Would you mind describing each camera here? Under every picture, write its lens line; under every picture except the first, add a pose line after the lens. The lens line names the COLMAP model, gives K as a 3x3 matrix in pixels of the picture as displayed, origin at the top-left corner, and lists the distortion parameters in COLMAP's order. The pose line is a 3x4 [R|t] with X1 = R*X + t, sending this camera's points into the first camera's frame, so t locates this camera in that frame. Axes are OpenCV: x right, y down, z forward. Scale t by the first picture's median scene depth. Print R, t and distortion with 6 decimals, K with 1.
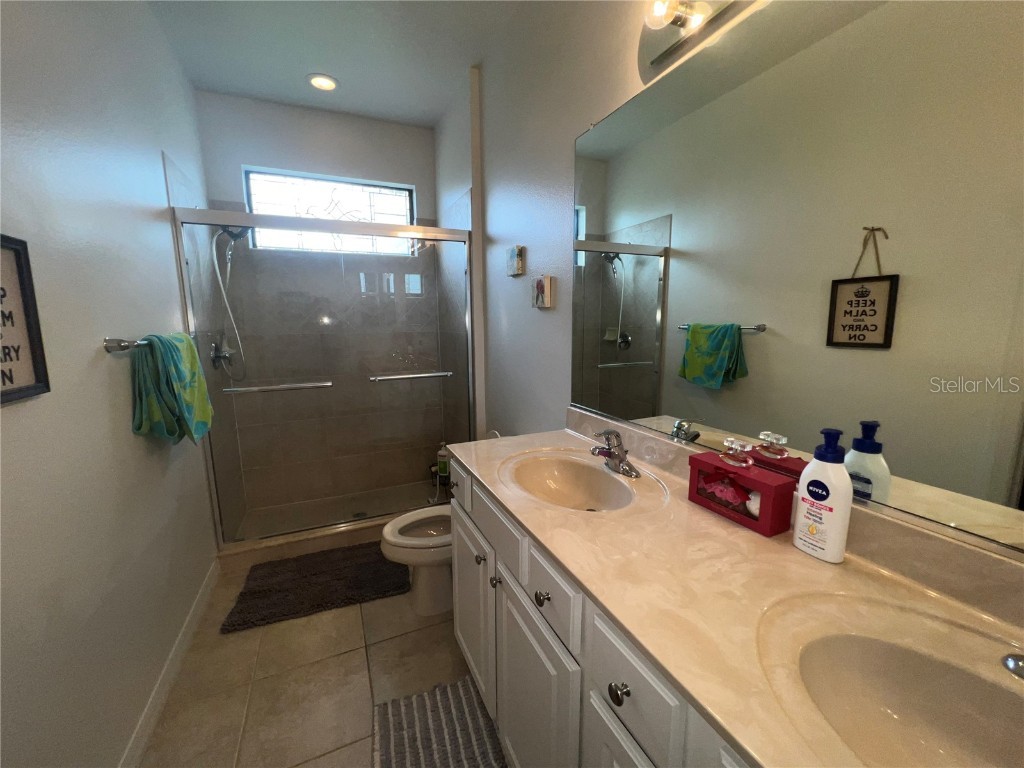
lens RADIAL K [[413.0, 0, 510.9], [0, 413.0, 385.9], [0, 0, 1]] dist [0.000710, 0.000024]
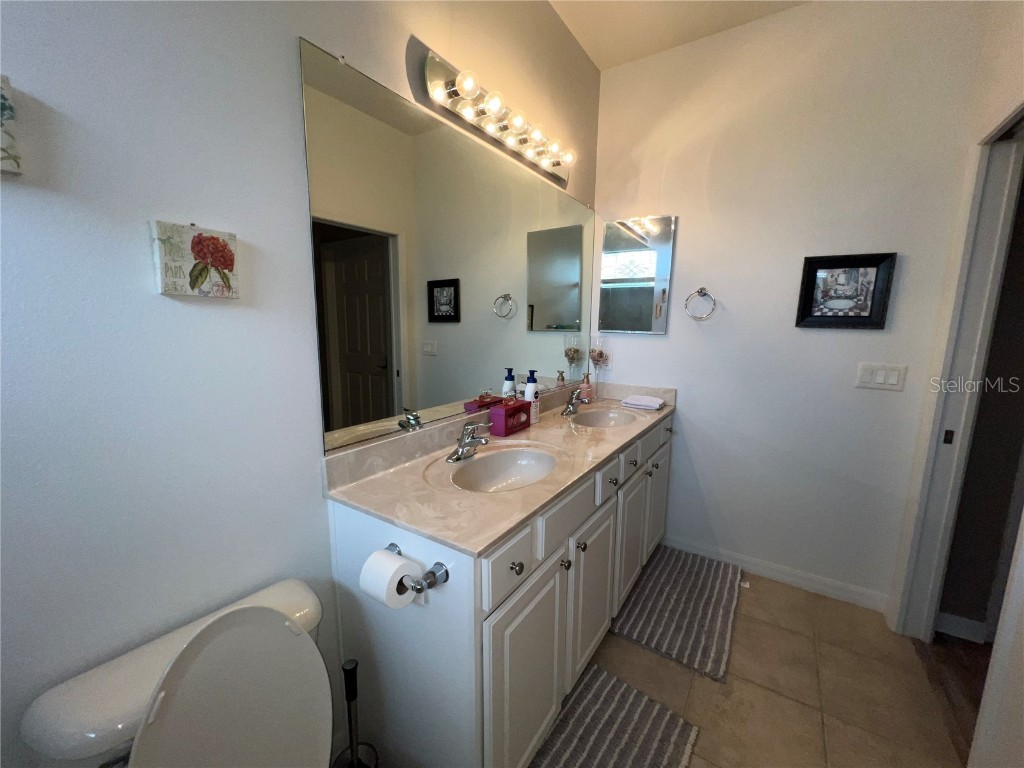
lens RADIAL K [[413.0, 0, 510.9], [0, 413.0, 385.9], [0, 0, 1]] dist [0.000710, 0.000024]
pose [[-0.536199, -0.130651, 0.833919, -0.750875], [0.124583, 0.964879, 0.231273, -0.239474], [-0.834847, 0.227900, -0.501091, 1.460369]]
